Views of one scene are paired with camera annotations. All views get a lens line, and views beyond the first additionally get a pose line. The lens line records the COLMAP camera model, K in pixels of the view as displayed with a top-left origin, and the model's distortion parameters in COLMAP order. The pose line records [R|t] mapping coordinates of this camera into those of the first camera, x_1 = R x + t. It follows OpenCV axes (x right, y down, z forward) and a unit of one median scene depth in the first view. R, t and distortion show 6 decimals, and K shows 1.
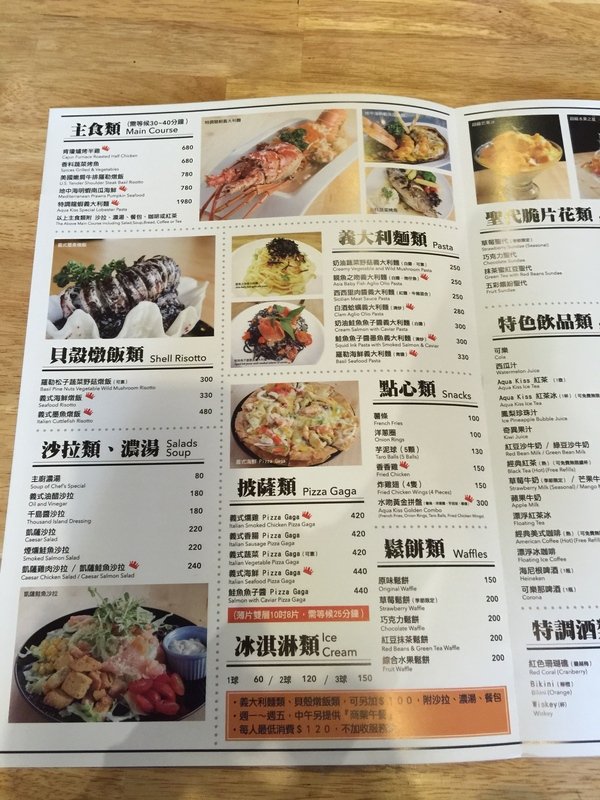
lens RADIAL K [[687.3, 0, 300.0], [0, 687.3, 400.0], [0, 0, 1]] dist [0.077947, -0.169776]
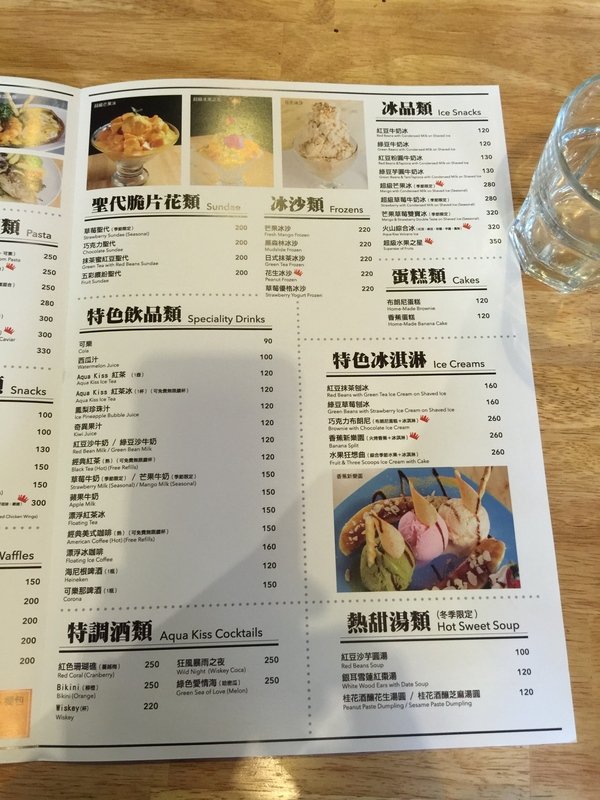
lens RADIAL K [[687.3, 0, 300.0], [0, 687.3, 400.0], [0, 0, 1]] dist [0.077947, -0.169776]
pose [[0.999830, -0.005180, 0.017707, 0.571053], [0.004502, 0.999263, 0.038114, -0.028684], [-0.017891, -0.038028, 0.999116, 0.023774]]
